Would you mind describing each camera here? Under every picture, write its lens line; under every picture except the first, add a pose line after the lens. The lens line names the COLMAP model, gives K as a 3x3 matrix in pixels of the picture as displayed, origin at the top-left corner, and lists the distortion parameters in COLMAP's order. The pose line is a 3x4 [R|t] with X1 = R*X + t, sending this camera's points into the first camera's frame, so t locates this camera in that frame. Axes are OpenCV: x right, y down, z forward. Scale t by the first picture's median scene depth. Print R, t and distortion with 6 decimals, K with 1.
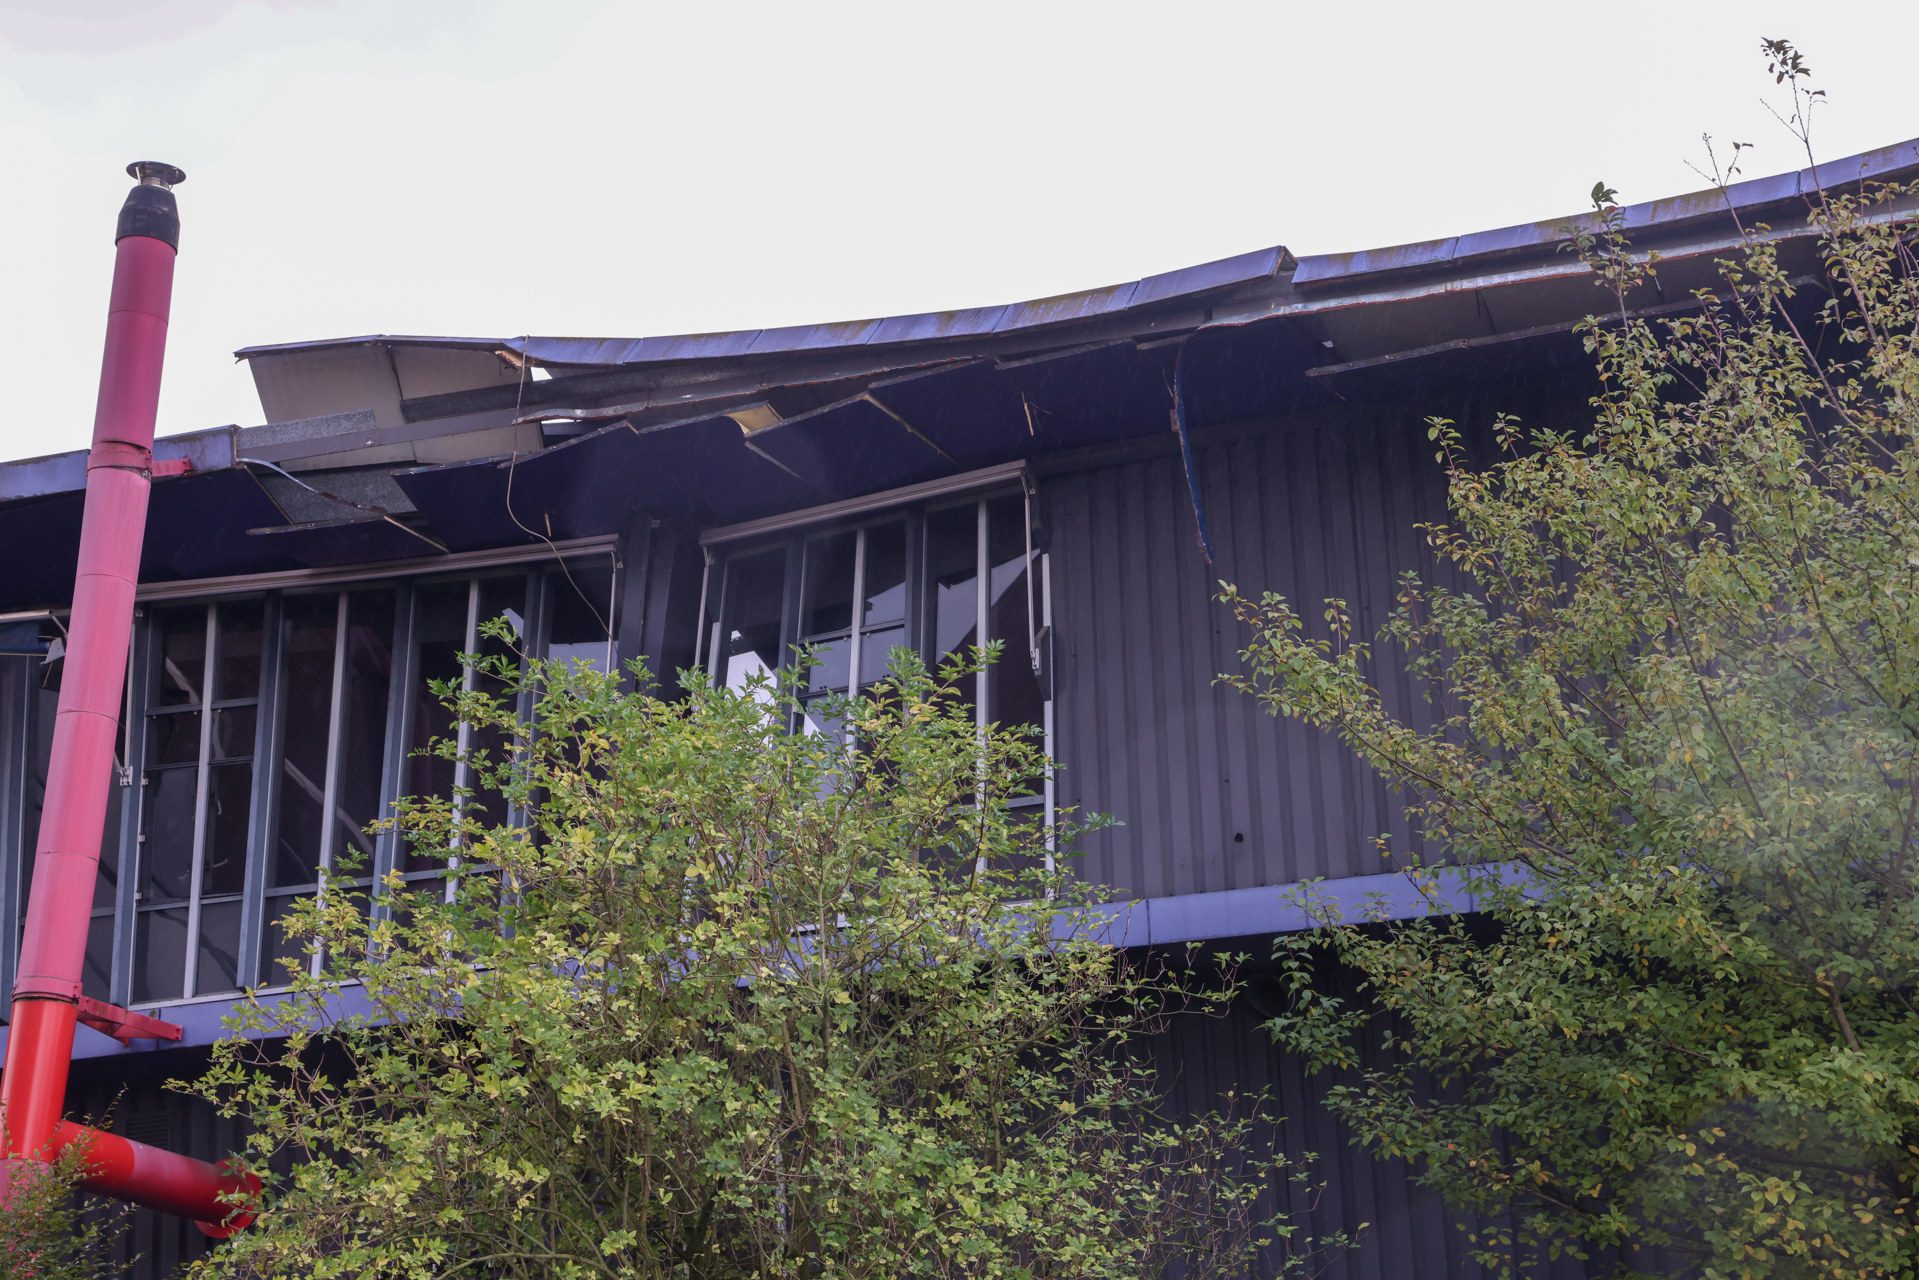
lens RADIAL K [[3518.8, 0, 957.8], [0, 3518.8, 649.2], [0, 0, 1]] dist [0.336694, -0.229970]
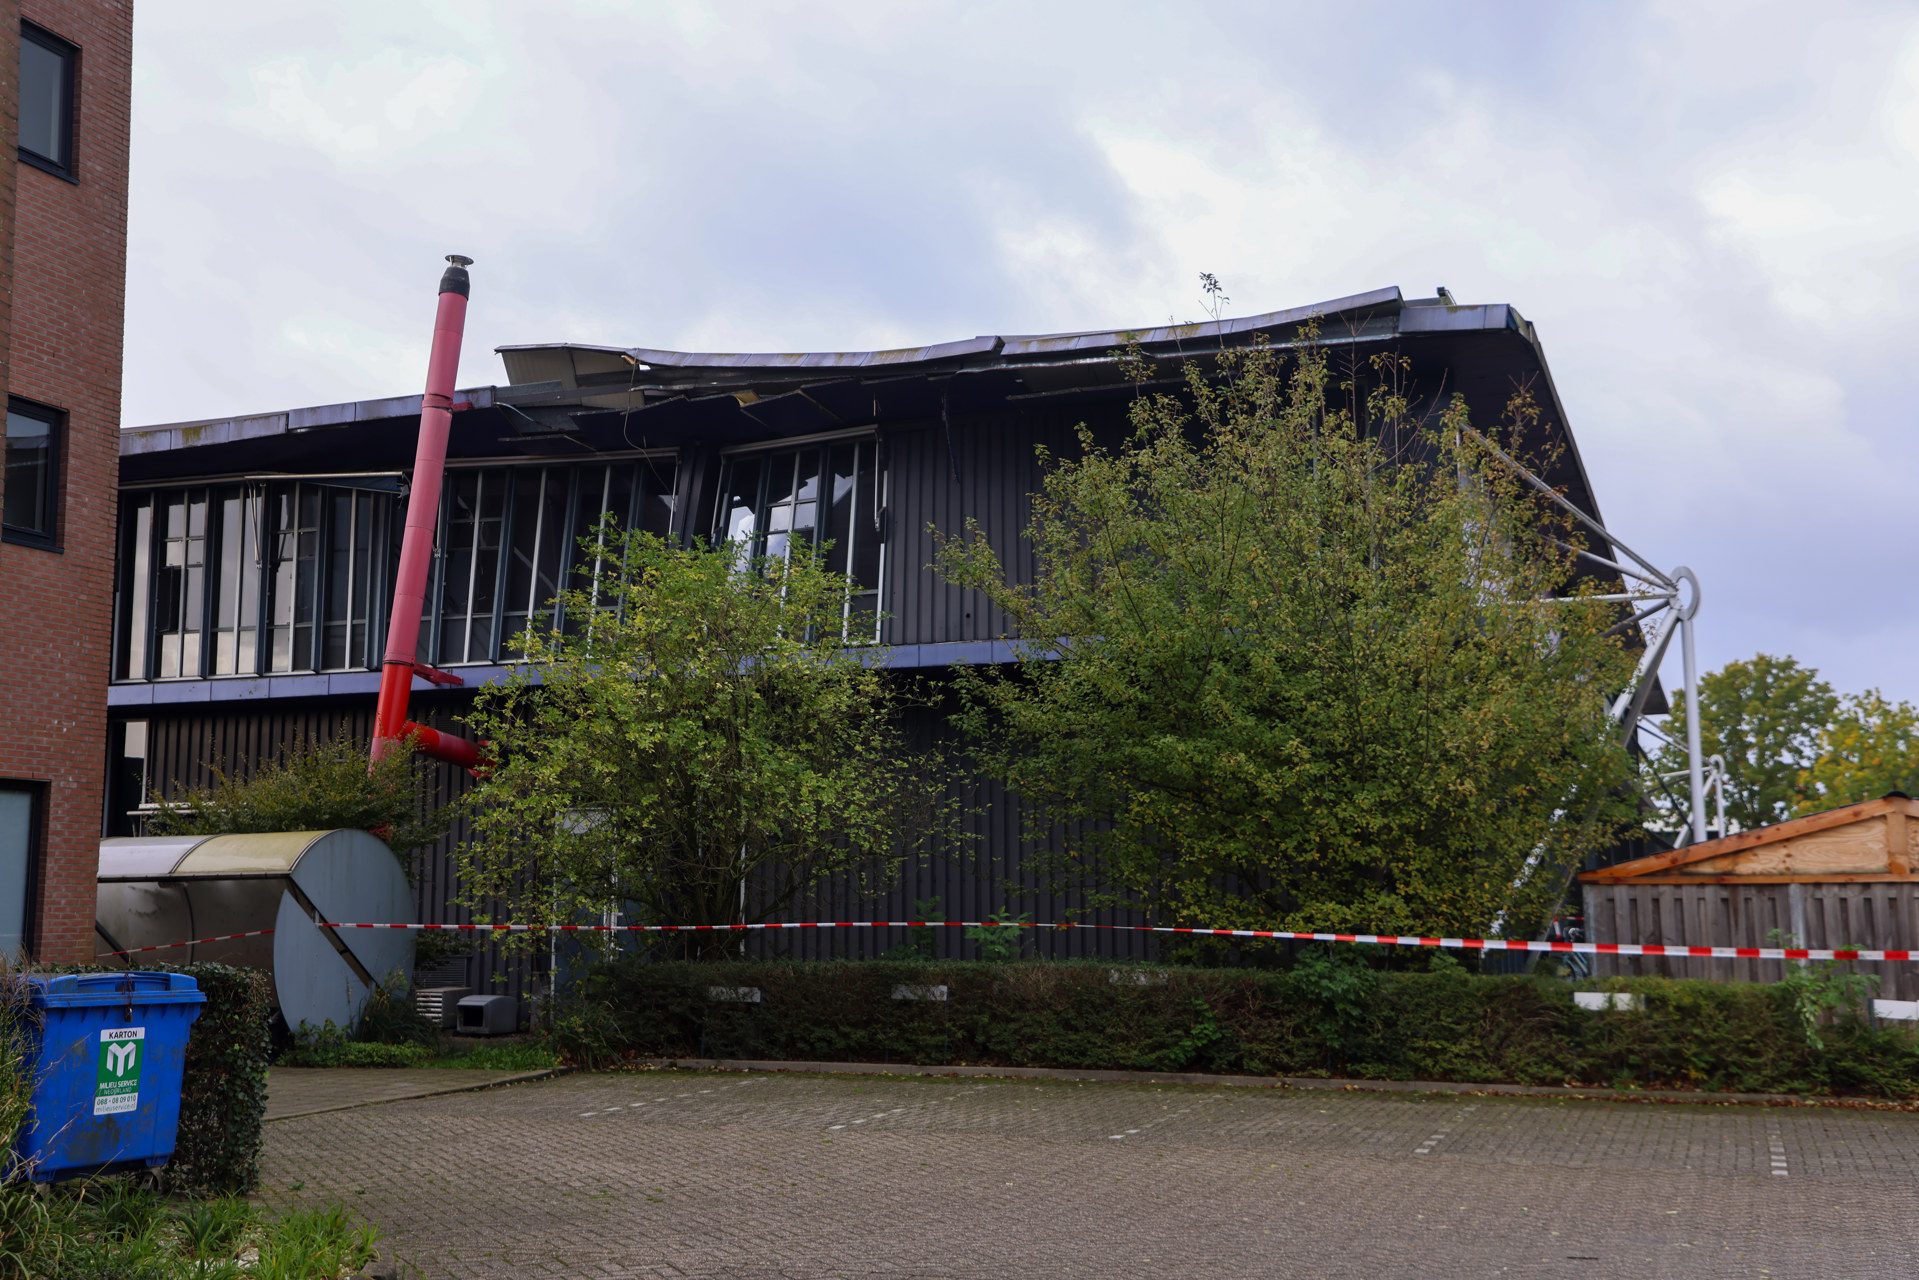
lens RADIAL K [[2029.8, 0, 959.5], [0, 2029.8, 640.0], [0, 0, 1]] dist [0.057974, 0.014649]
pose [[0.998646, 0.045868, 0.024533, 0.045271], [-0.048049, 0.994096, 0.097290, -0.048542], [-0.019926, -0.098337, 0.994954, -0.194343]]
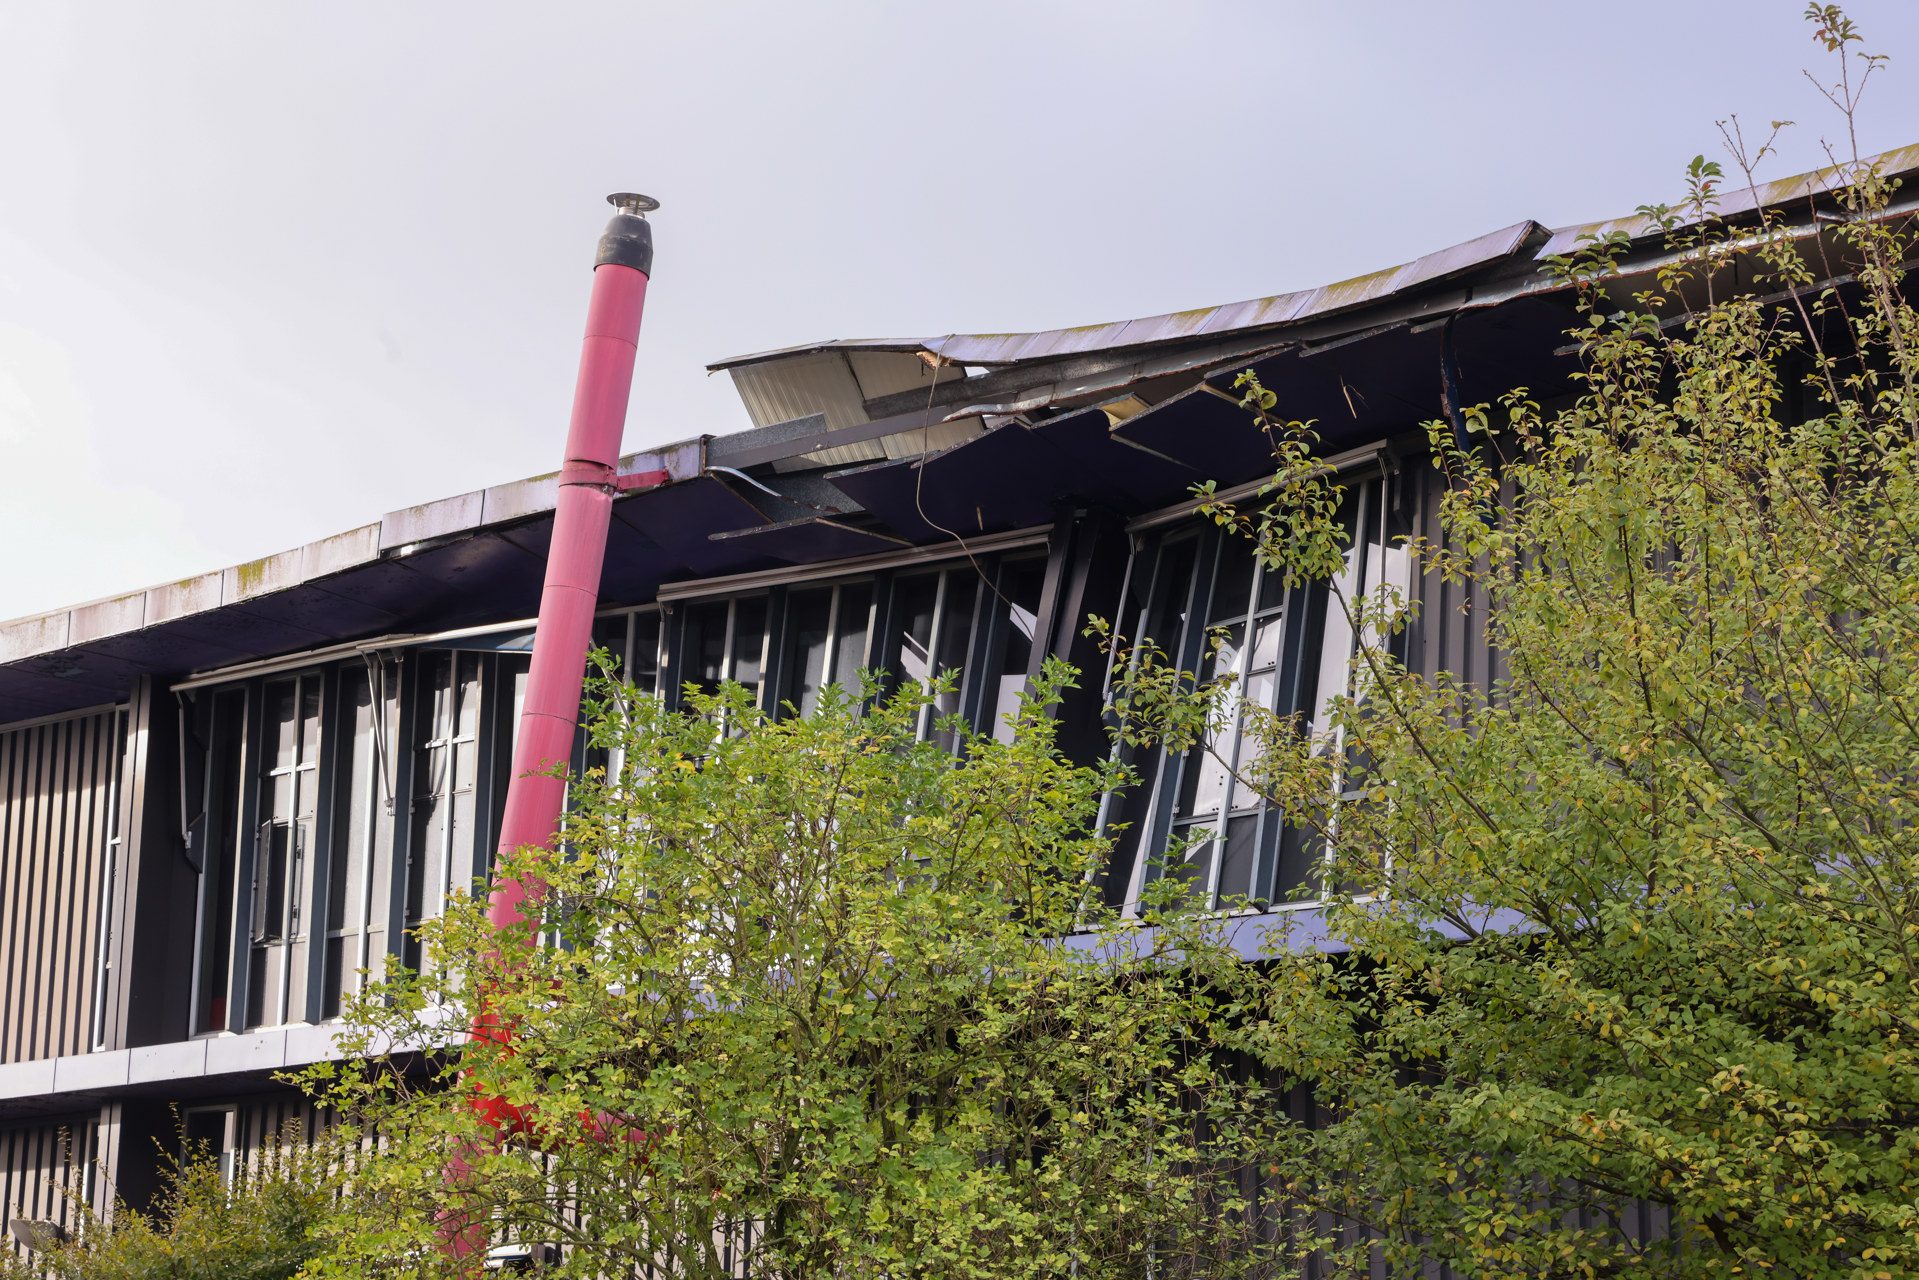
lens RADIAL K [[3911.3, 0, 959.5], [0, 3911.3, 640.0], [0, 0, 1]] dist [0.328317, 0.390277]
pose [[0.926284, -0.023420, -0.376097, 0.328759], [0.033874, 0.999201, 0.021208, -0.026460], [0.375299, -0.032385, 0.926338, -0.052319]]
